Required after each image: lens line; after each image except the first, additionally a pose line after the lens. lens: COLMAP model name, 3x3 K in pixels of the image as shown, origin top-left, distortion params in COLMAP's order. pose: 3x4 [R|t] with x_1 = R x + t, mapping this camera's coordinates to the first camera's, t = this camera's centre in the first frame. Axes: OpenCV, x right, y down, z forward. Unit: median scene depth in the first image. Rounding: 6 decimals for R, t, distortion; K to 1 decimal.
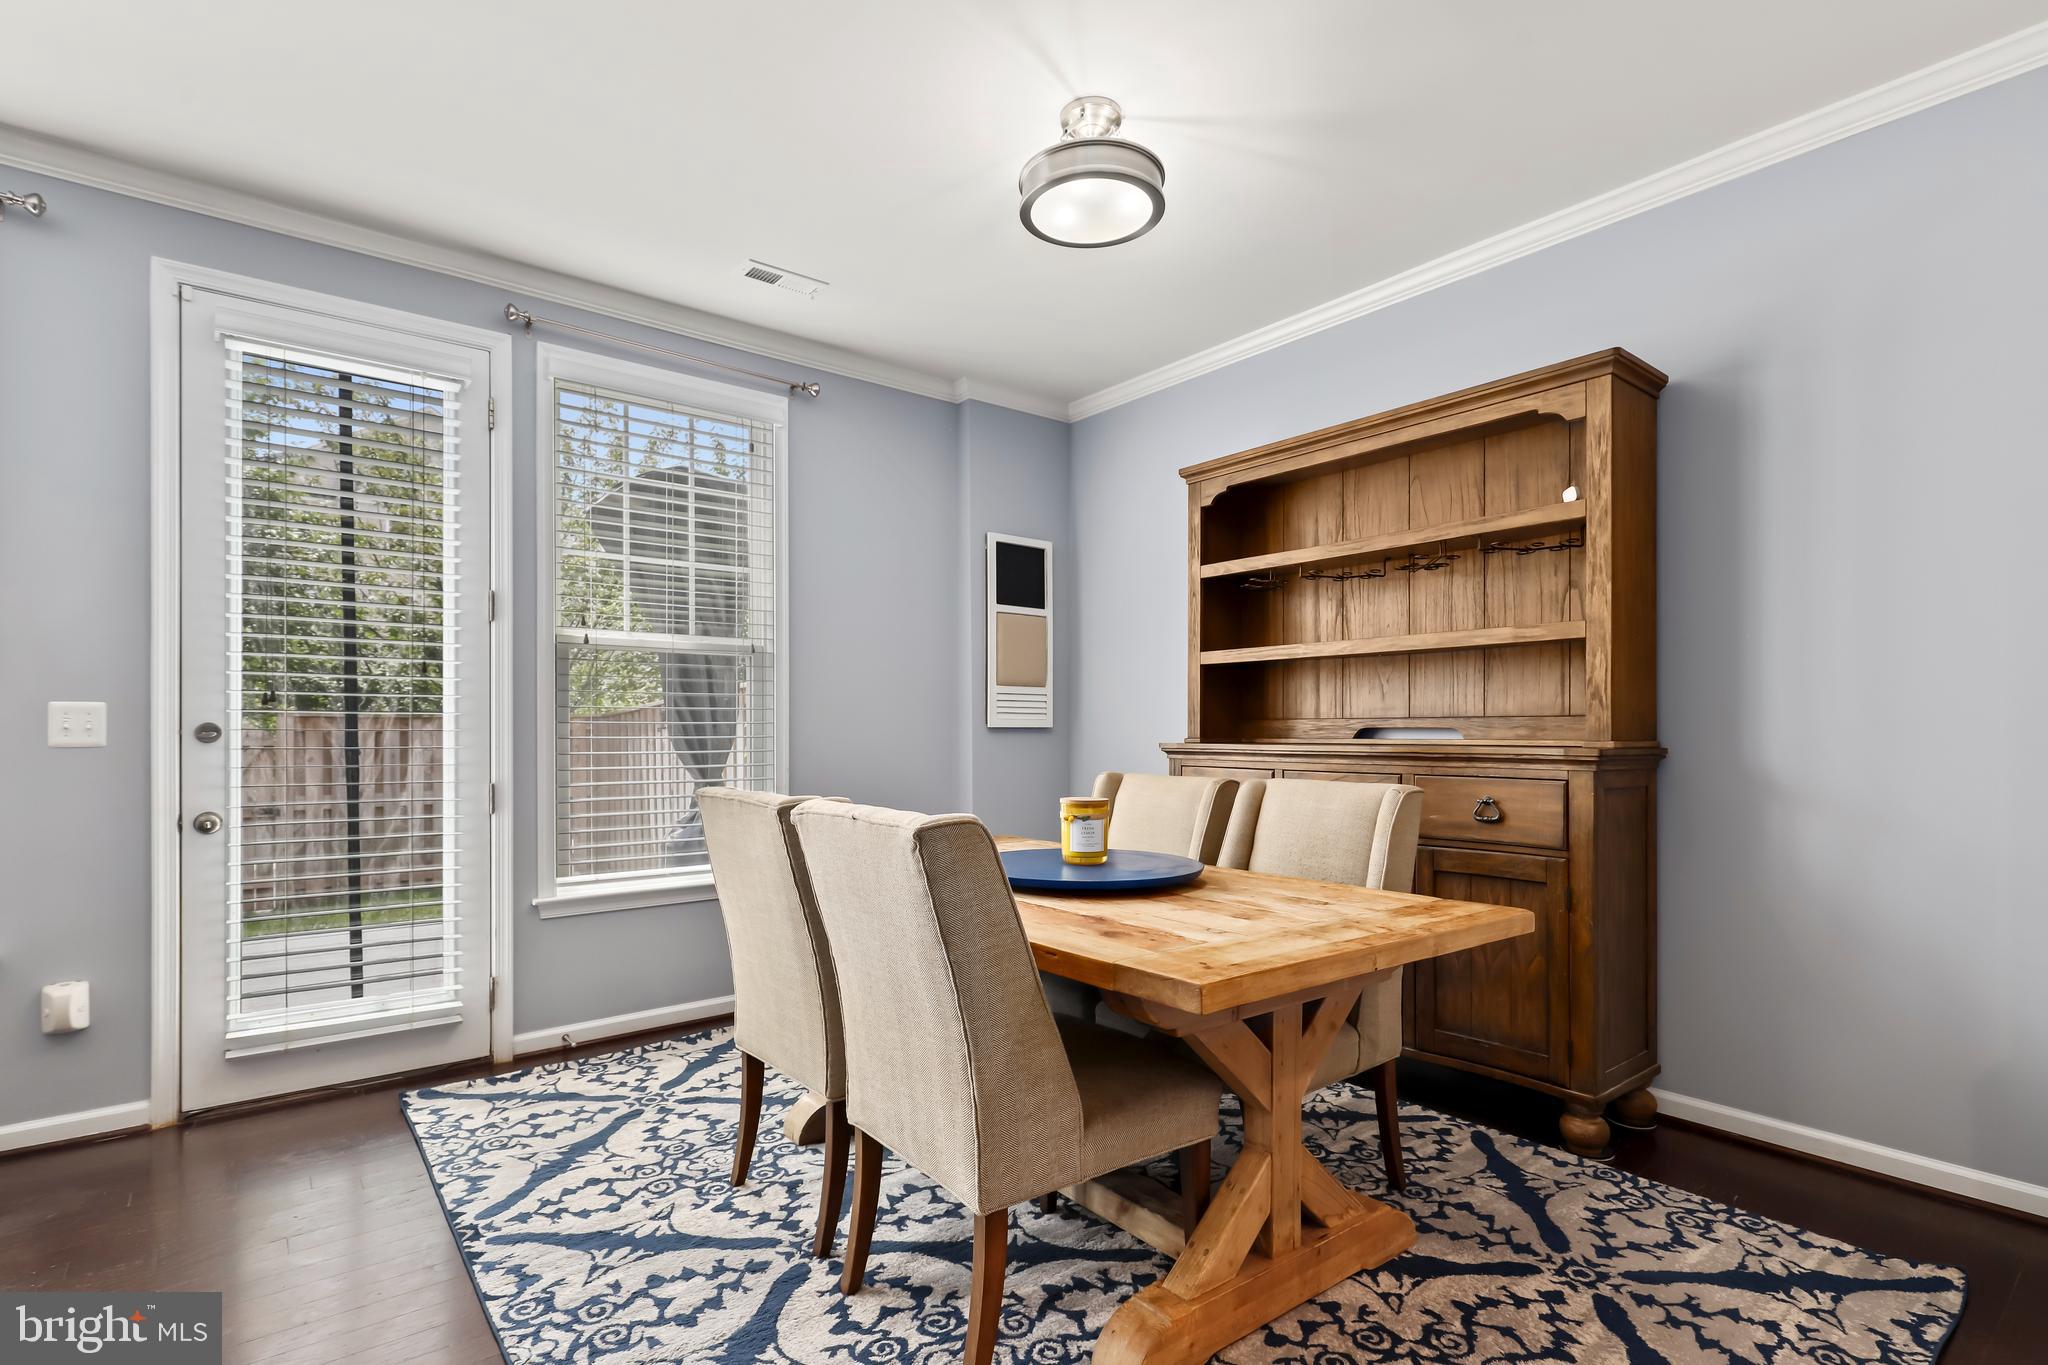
lens RADIAL K [[982.0, 0, 1016.4], [0, 982.0, 730.5], [0, 0, 1]] dist [0.000604, 0.000194]
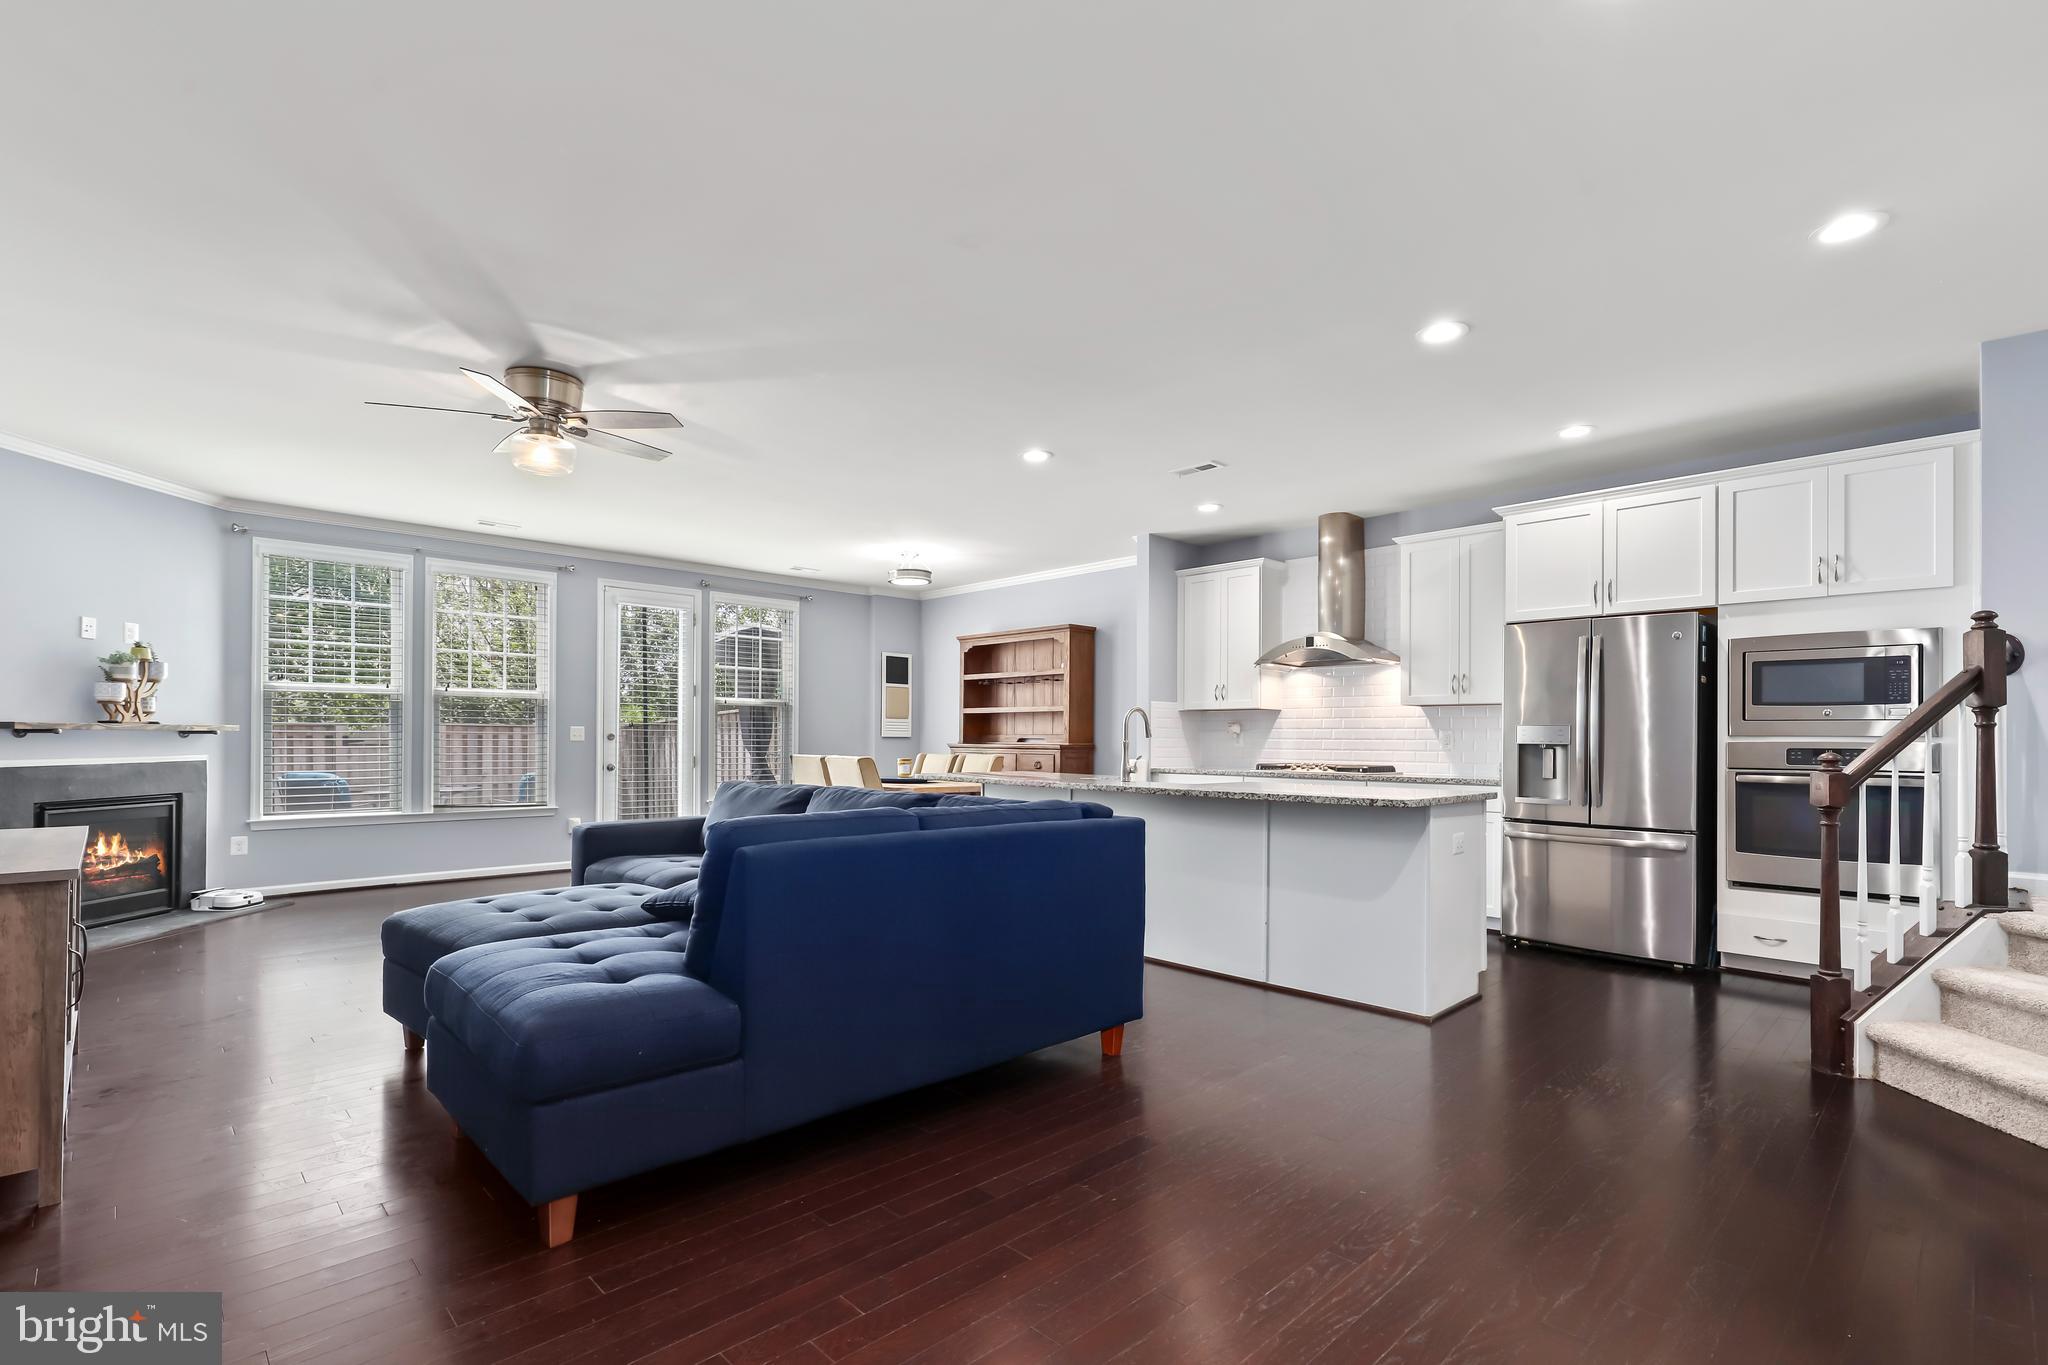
lens RADIAL K [[935.7, 0, 1026.1], [0, 935.7, 727.1], [0, 0, 1]] dist [-0.004367, -0.000847]
pose [[0.994705, 0.008434, 0.102430, 0.100941], [-0.007203, 0.999897, -0.012379, -0.001399], [-0.102523, 0.011576, 0.994663, -1.489161]]
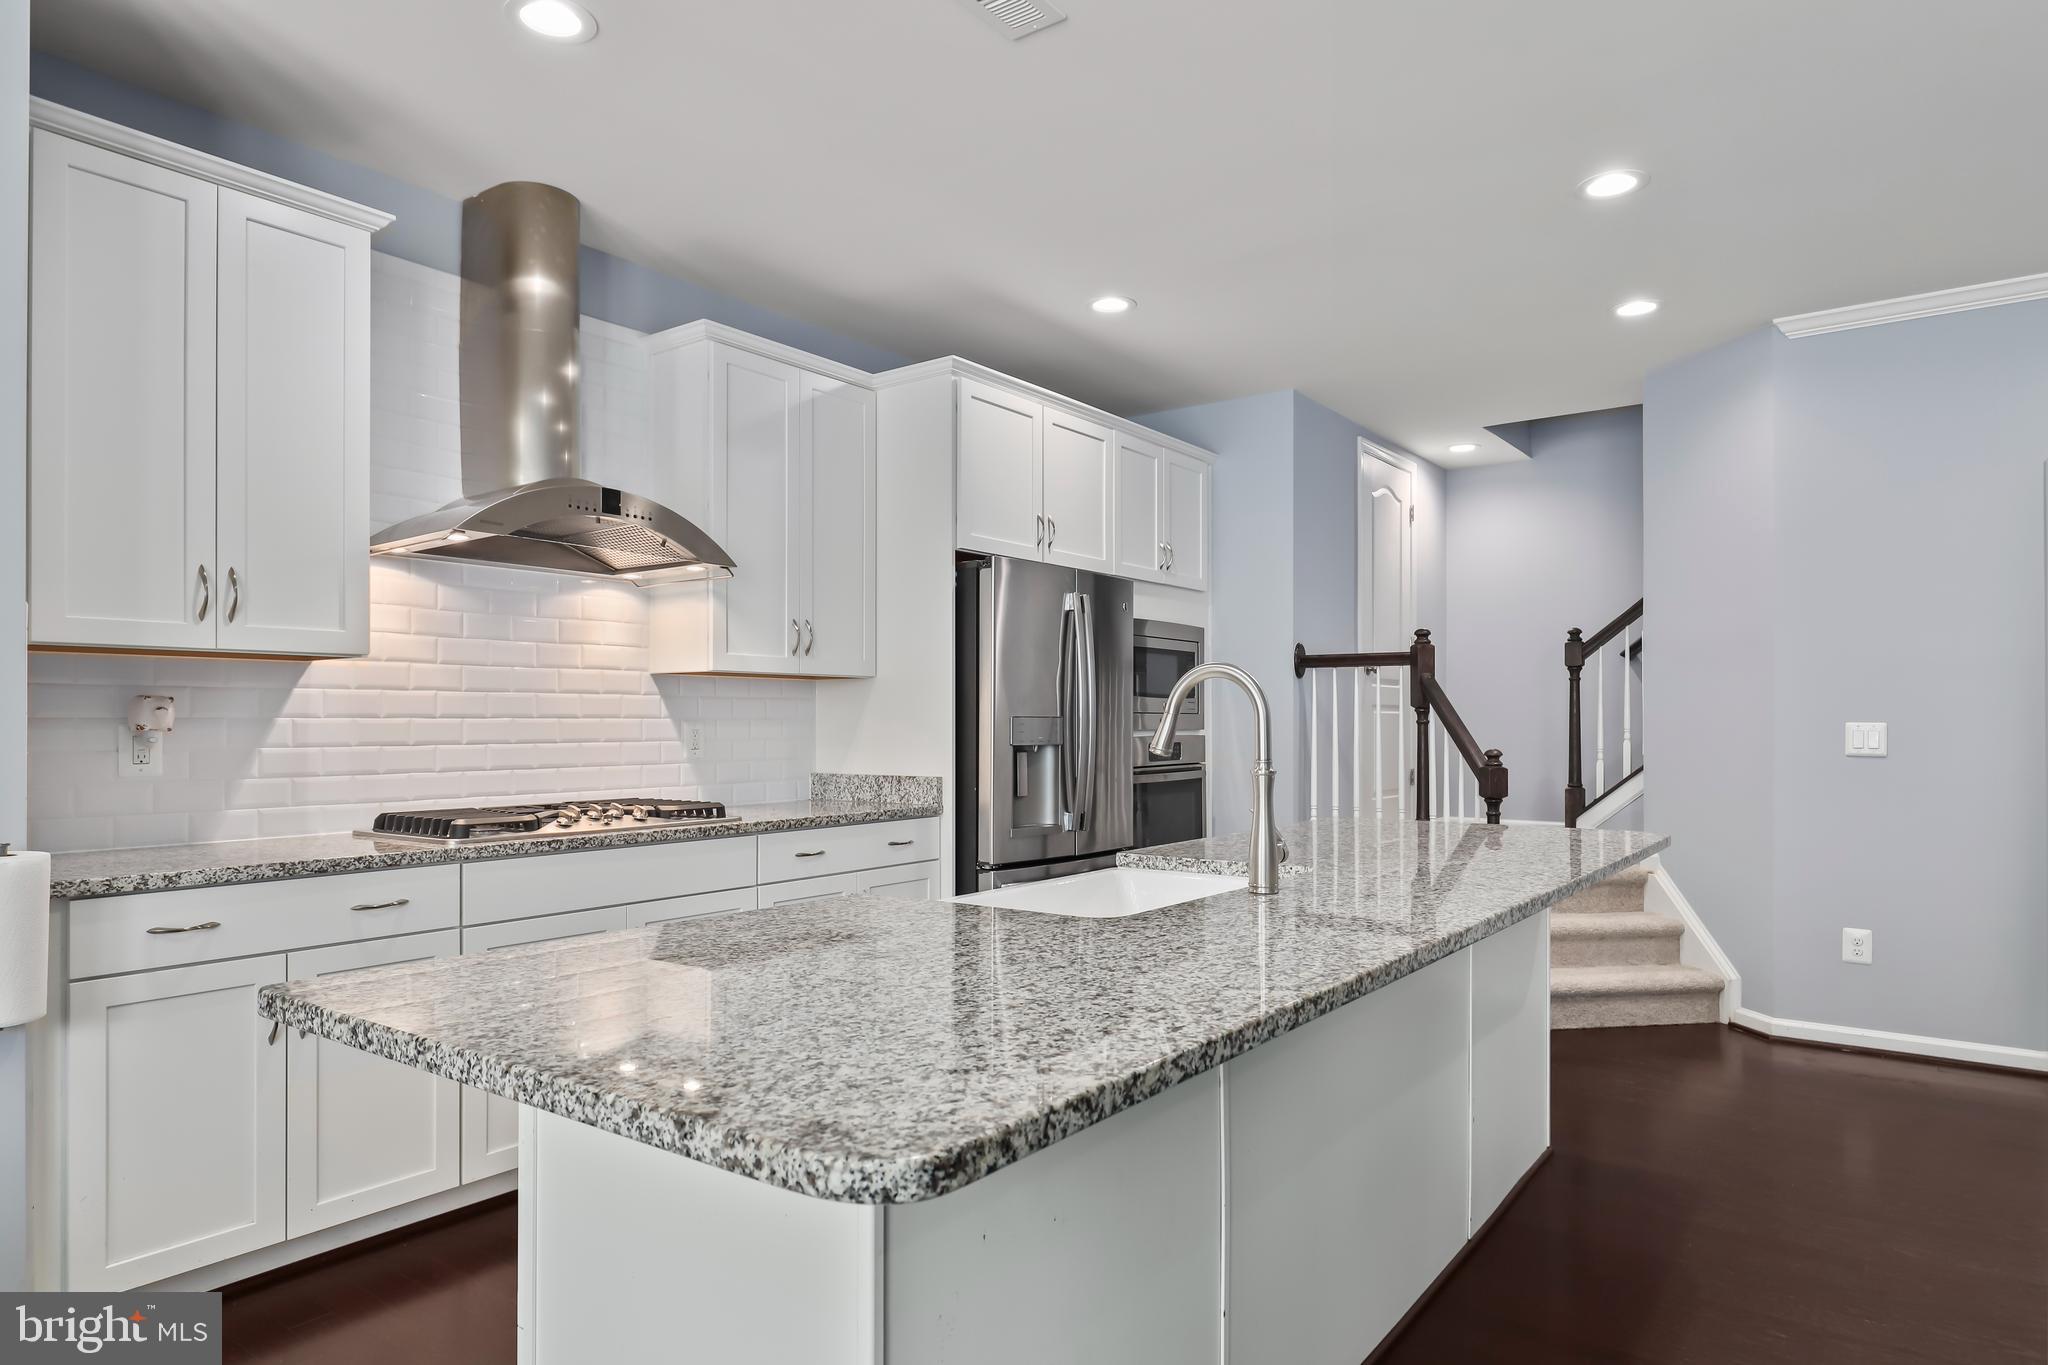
lens RADIAL K [[1198.9, 0, 1014.7], [0, 1198.9, 716.1], [0, 0, 1]] dist [0.004455, 0.000637]
pose [[-0.246884, 0.004253, 0.969036, -0.132327], [-0.000827, 0.999989, -0.004600, -0.022299], [-0.969045, -0.001937, -0.246878, 0.095599]]
